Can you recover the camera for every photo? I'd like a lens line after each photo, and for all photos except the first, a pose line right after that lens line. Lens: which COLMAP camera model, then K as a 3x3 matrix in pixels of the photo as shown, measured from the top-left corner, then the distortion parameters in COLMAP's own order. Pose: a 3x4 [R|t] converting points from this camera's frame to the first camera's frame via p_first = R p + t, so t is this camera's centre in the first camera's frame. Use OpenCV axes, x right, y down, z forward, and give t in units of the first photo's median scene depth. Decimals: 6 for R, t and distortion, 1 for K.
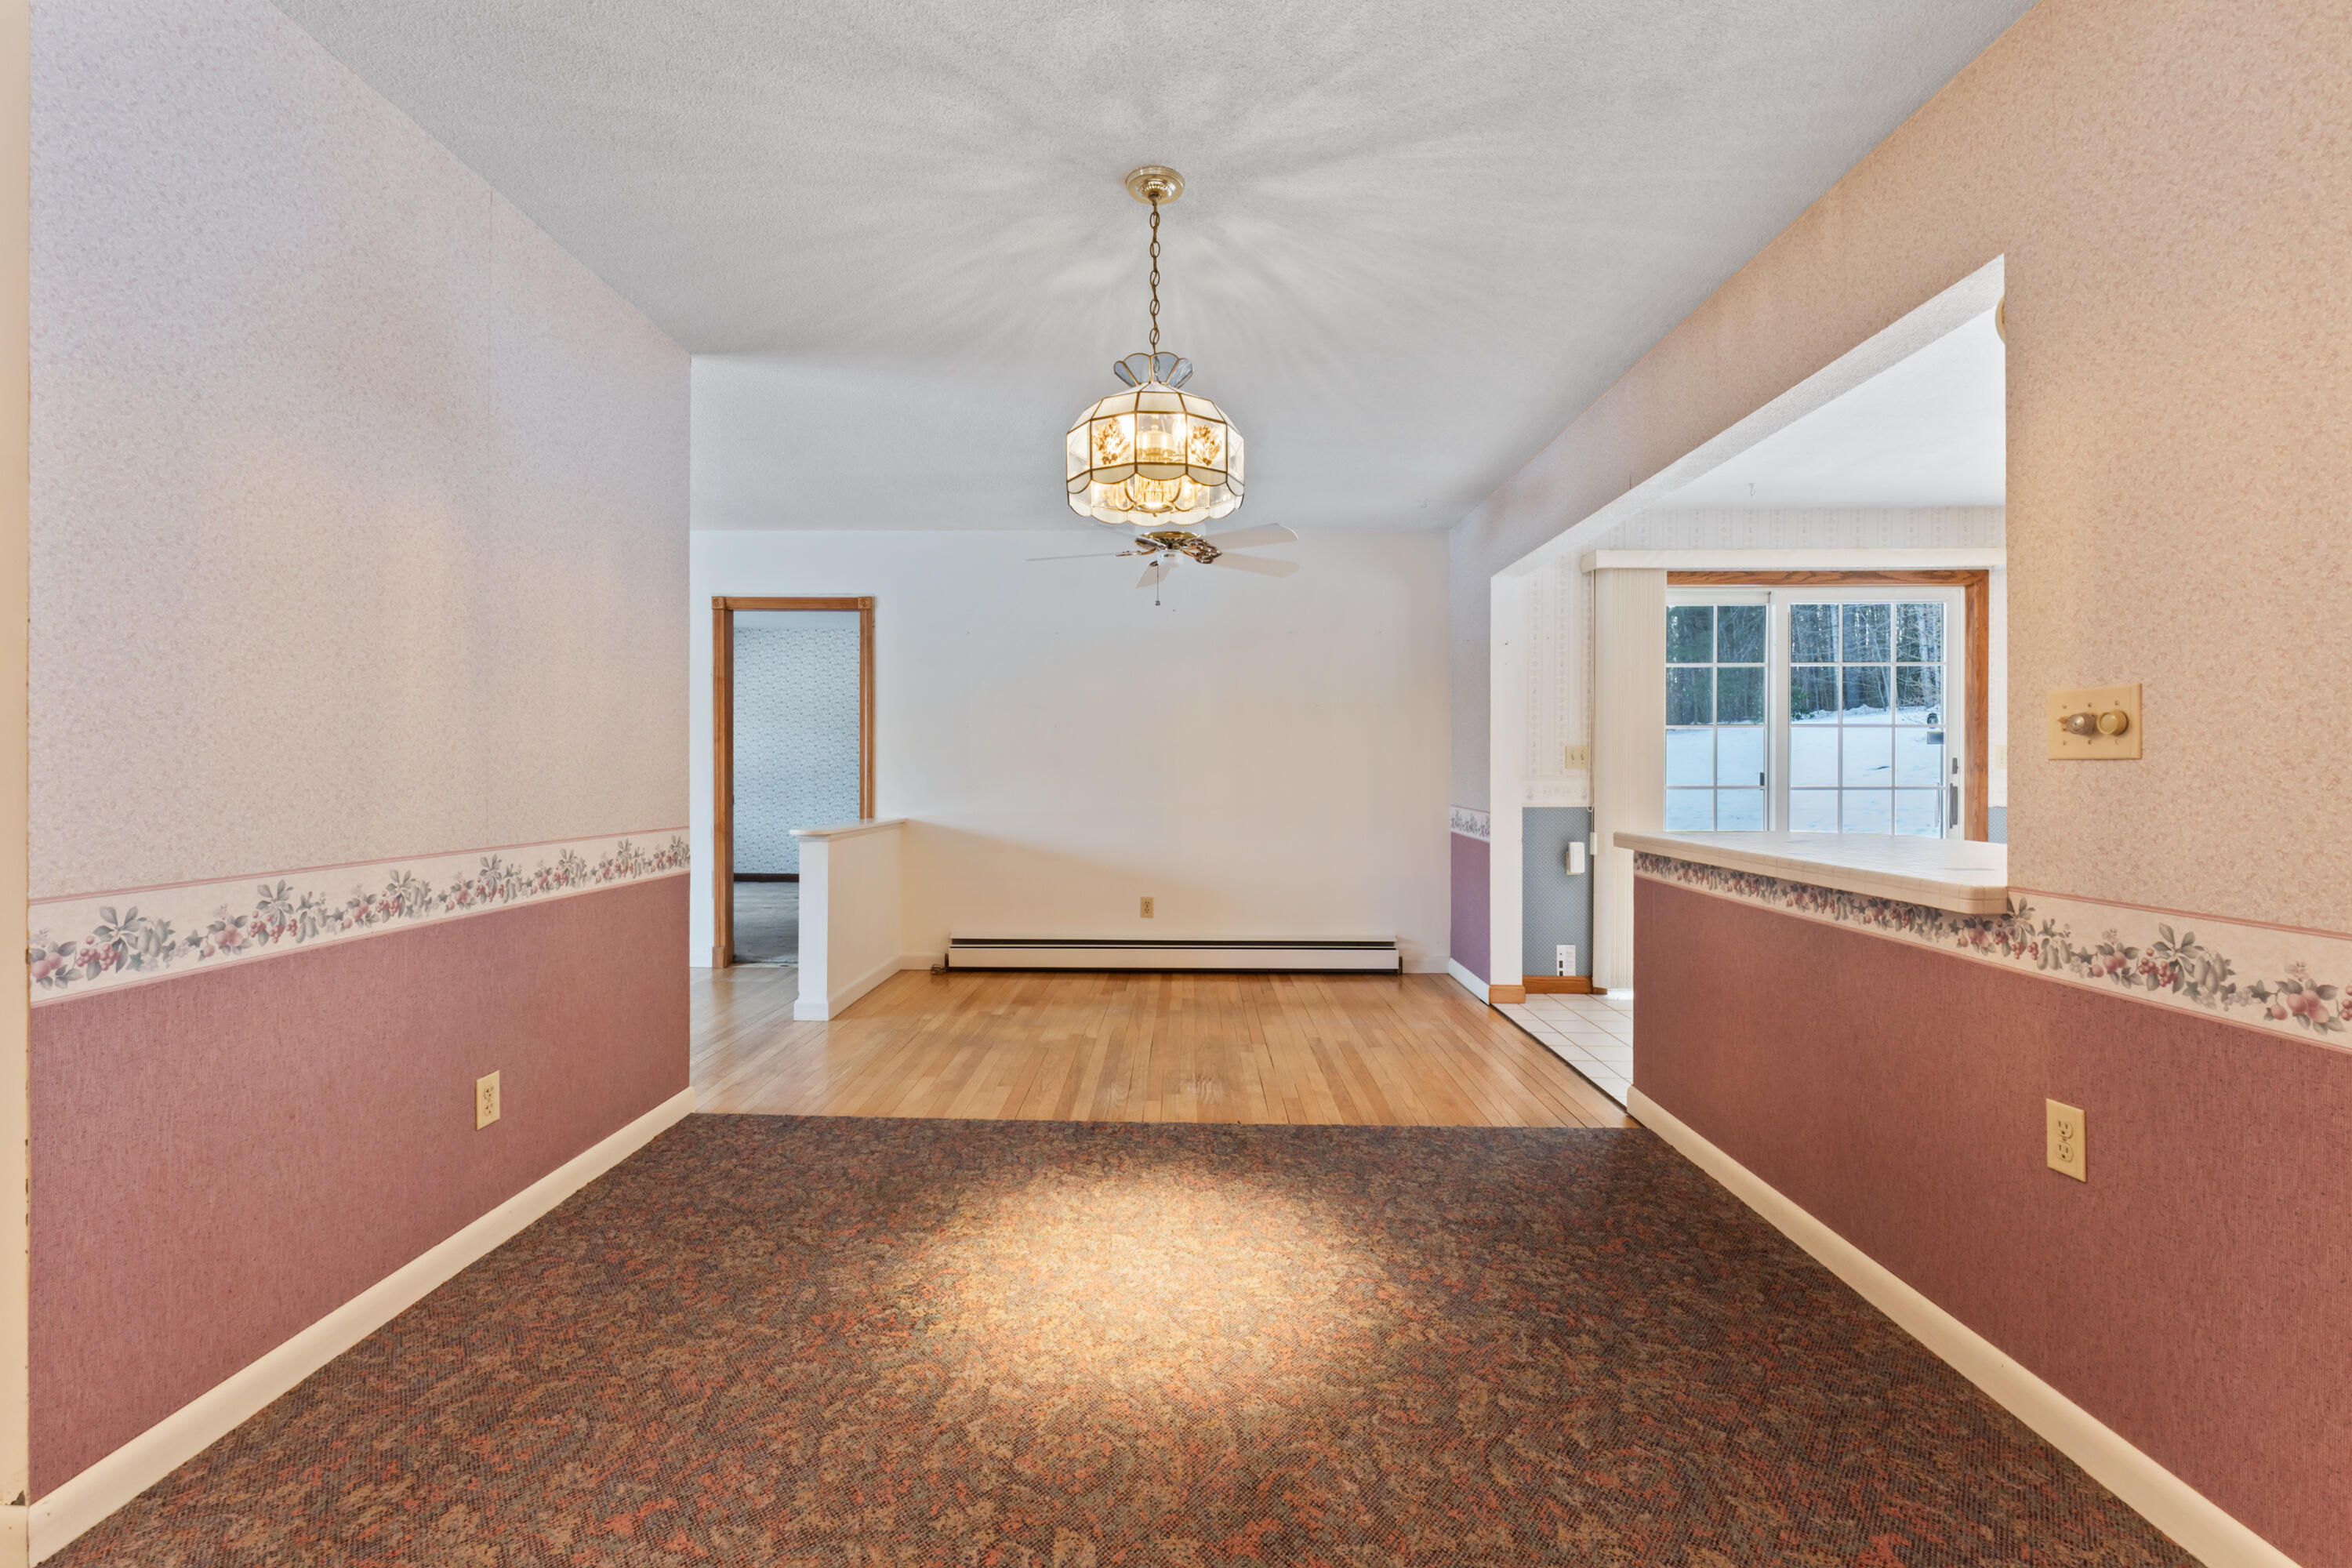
lens RADIAL K [[988.8, 0, 1156.0], [0, 988.8, 771.4], [0, 0, 1]] dist [-0.007801, -0.000868]
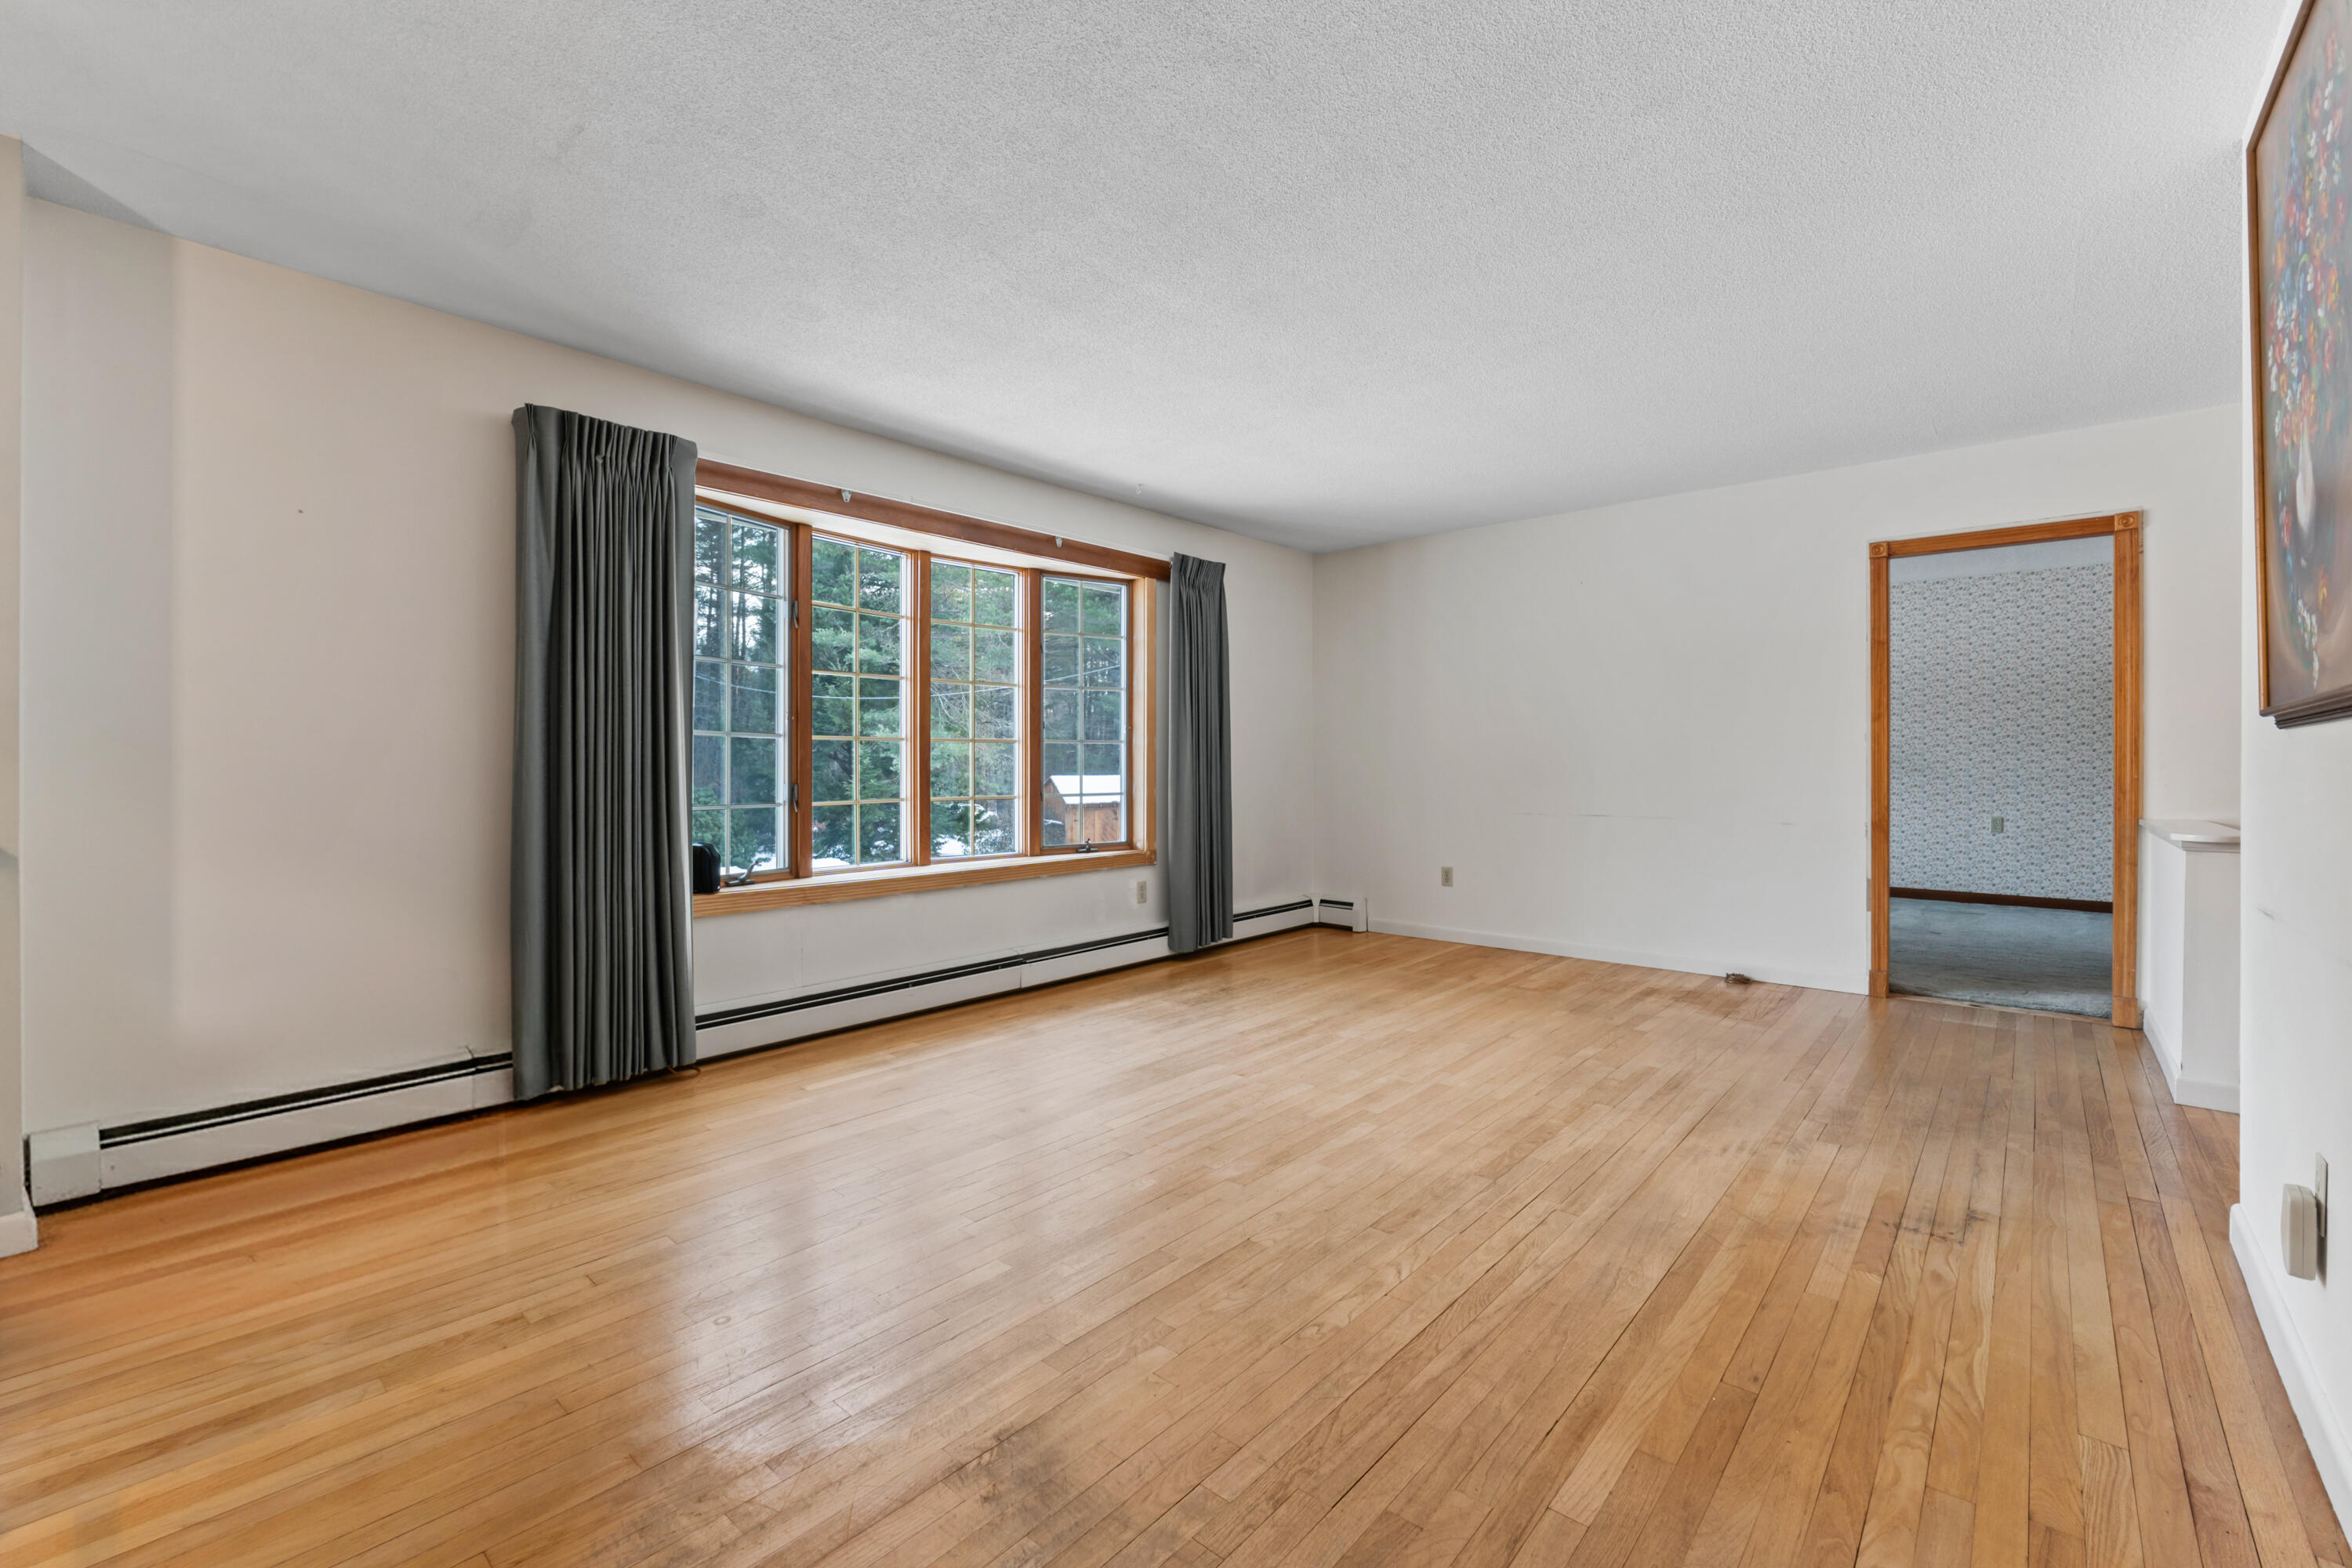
lens RADIAL K [[988.8, 0, 1162.7], [0, 988.8, 774.7], [0, 0, 1]] dist [-0.007801, -0.000868]
pose [[0.771181, 0.002162, -0.636613, -0.809128], [0.001152, 0.999988, 0.004791, 0.016705], [0.636615, -0.004428, 0.771169, 0.019221]]
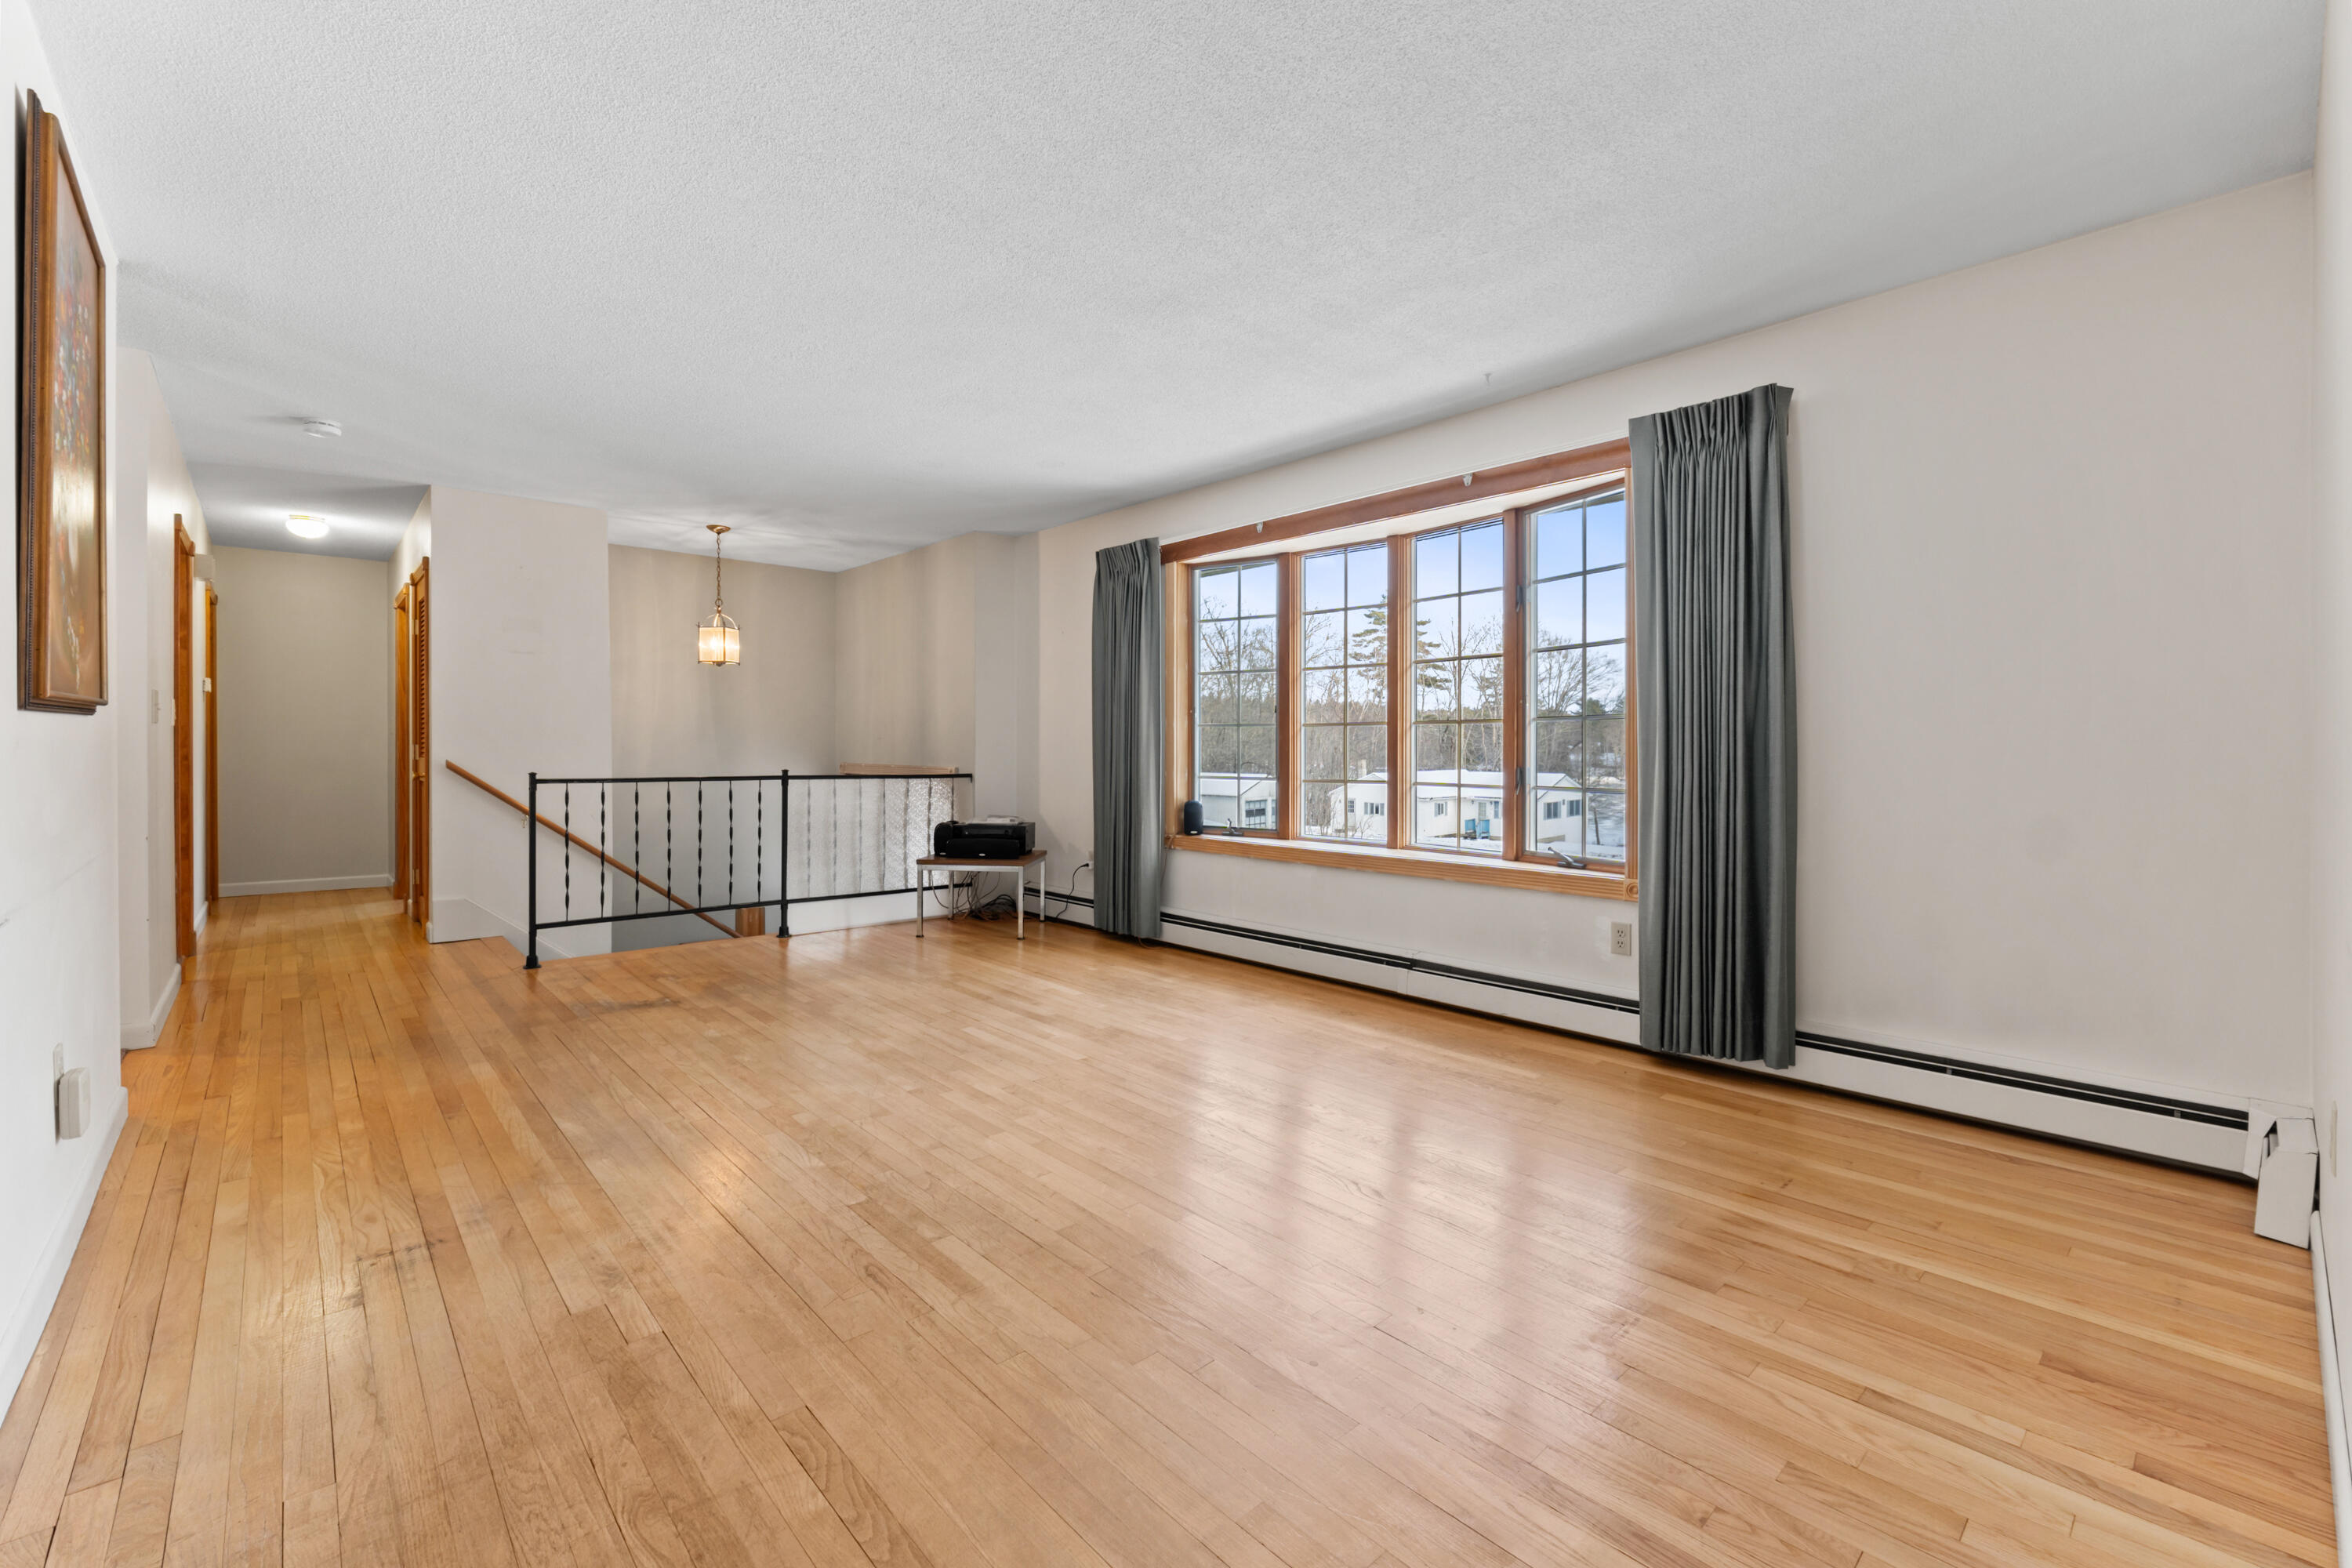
lens RADIAL K [[988.8, 0, 1162.0], [0, 988.8, 747.7], [0, 0, 1]] dist [-0.007801, -0.000868]
pose [[-0.720663, -0.006241, -0.693257, -0.731341], [-0.009488, 0.999955, 0.000860, 0.009343], [0.693221, 0.007198, -0.720689, 2.138674]]
